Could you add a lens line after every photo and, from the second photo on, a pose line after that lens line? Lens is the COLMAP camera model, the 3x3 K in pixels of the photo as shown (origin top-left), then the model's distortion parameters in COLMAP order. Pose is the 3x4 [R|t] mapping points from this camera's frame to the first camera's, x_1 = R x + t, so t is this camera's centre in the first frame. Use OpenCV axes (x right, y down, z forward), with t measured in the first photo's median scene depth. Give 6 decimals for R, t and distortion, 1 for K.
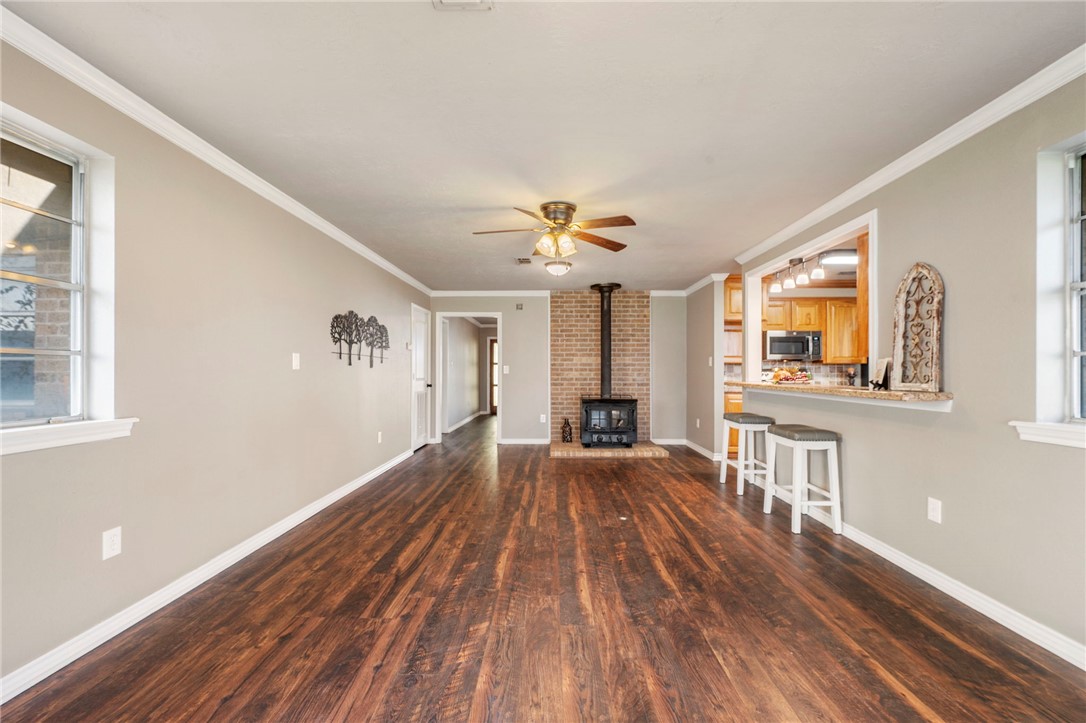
lens RADIAL K [[446.1, 0, 548.9], [0, 446.1, 368.4], [0, 0, 1]] dist [0.000697, -0.000276]
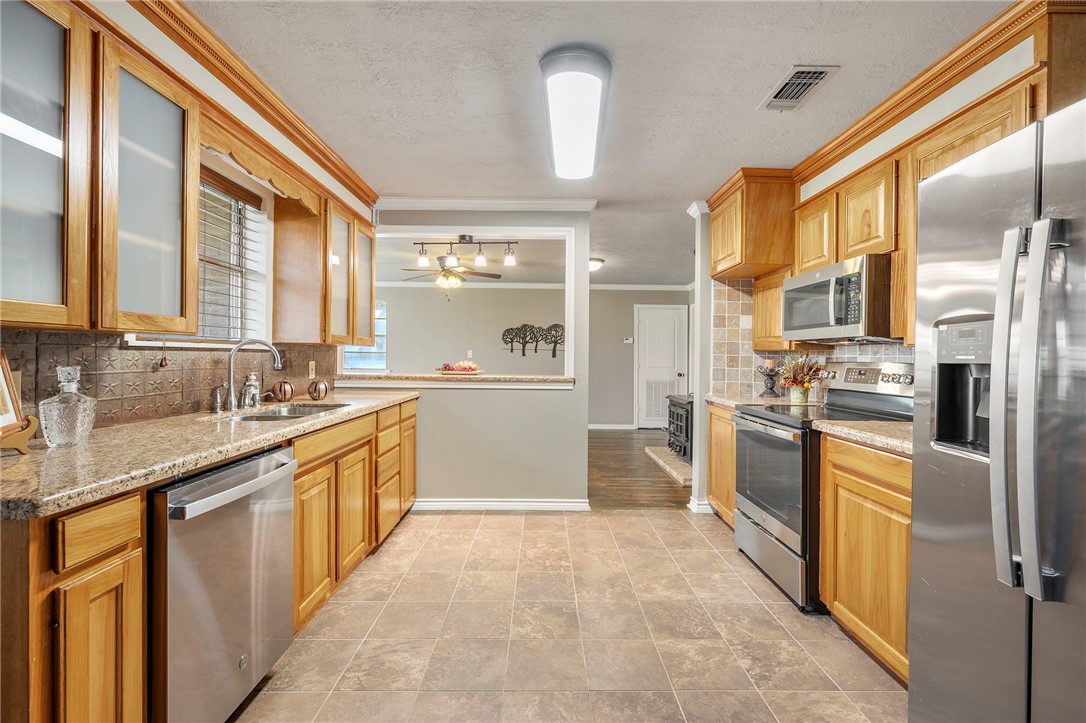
lens RADIAL K [[446.1, 0, 544.2], [0, 446.1, 358.4], [0, 0, 1]] dist [0.000697, -0.000276]
pose [[0.007716, 0.005839, -0.999953, 1.690532], [-0.008685, 0.999946, 0.005772, -0.008312], [0.999933, 0.008640, 0.007767, 1.338326]]
